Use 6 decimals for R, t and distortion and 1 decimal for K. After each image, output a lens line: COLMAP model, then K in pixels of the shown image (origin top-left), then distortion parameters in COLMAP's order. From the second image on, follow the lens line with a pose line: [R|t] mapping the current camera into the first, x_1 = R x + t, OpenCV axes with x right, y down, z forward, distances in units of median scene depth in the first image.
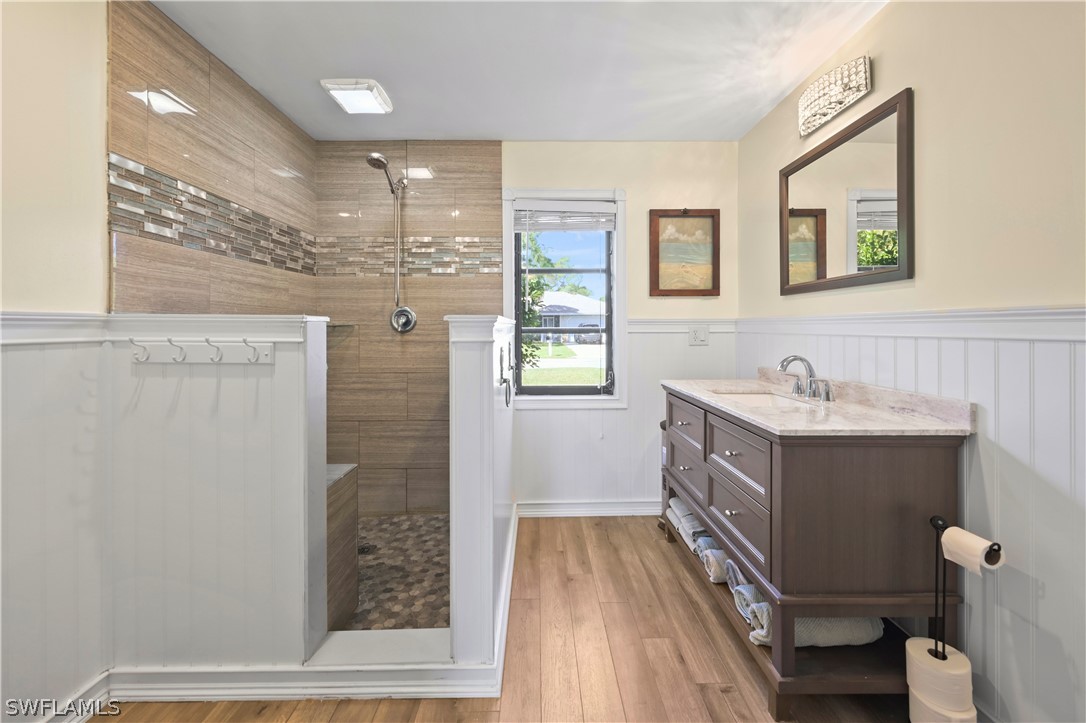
lens RADIAL K [[449.9, 0, 541.8], [0, 449.9, 319.2], [0, 0, 1]] dist [-0.000176, 0.000117]
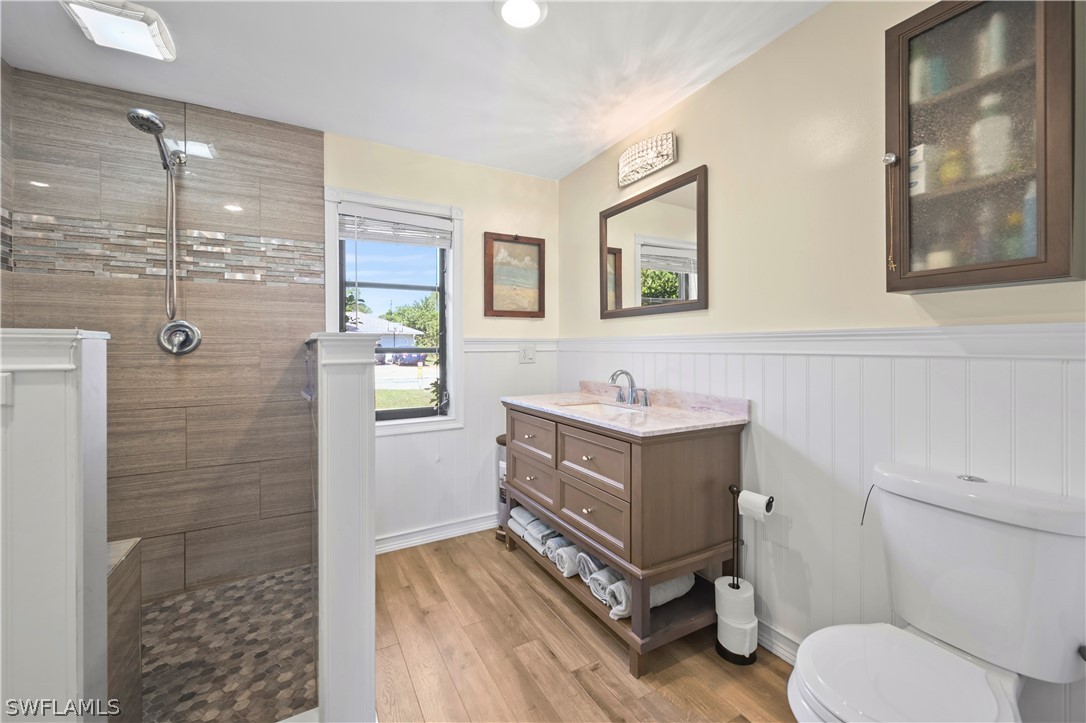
lens RADIAL K [[445.3, 0, 542.4], [0, 445.3, 338.9], [0, 0, 1]] dist [0.000120, 0.000241]
pose [[0.877878, 0.005533, 0.478853, -0.145769], [-0.005552, 0.999984, -0.001376, 0.001212], [-0.478852, -0.001451, 0.877894, 0.050648]]
